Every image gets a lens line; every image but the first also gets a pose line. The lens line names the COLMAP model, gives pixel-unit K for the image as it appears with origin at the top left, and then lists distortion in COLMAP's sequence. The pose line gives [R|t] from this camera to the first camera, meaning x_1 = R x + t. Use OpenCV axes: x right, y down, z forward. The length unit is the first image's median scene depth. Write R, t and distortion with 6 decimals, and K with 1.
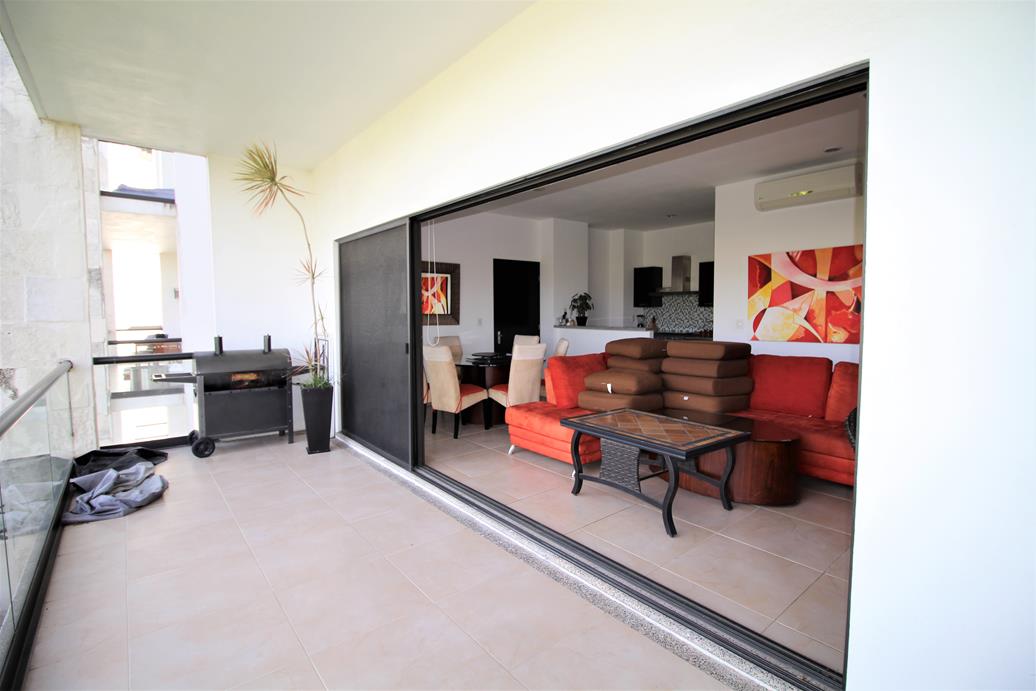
lens RADIAL K [[487.3, 0, 517.1], [0, 487.3, 340.9], [0, 0, 1]] dist [-0.000633, -0.000030]
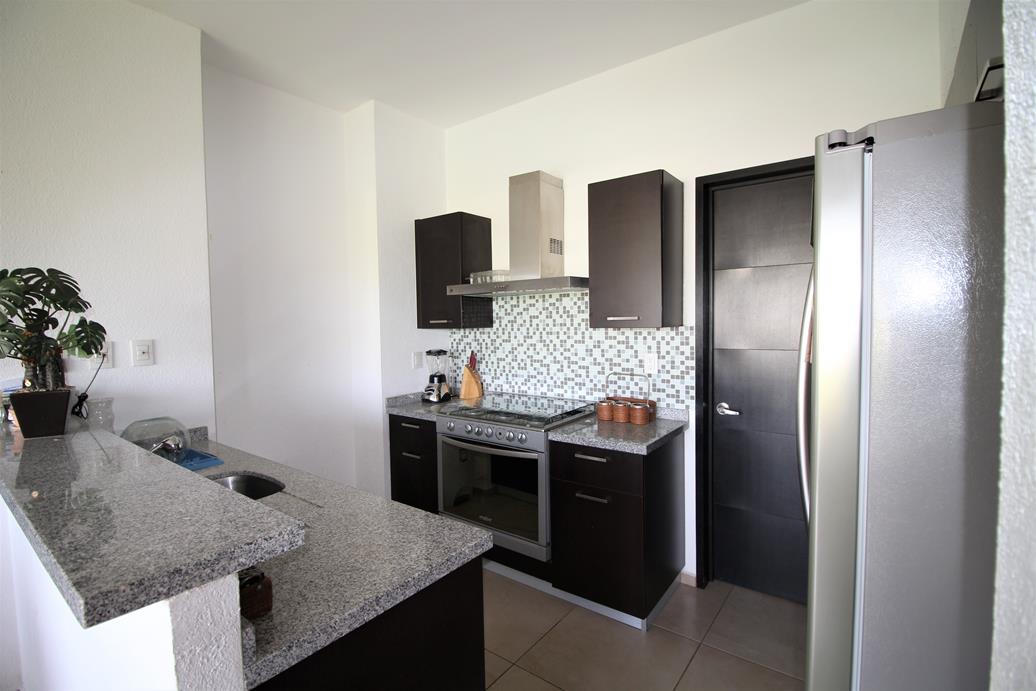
lens RADIAL K [[487.3, 0, 517.6], [0, 487.3, 345.5], [0, 0, 1]] dist [-0.000633, -0.000030]
pose [[0.973131, -0.022705, 0.229130, 0.243176], [0.026008, 0.999597, -0.011406, -0.053844], [-0.228778, 0.017058, 0.973329, 0.672218]]
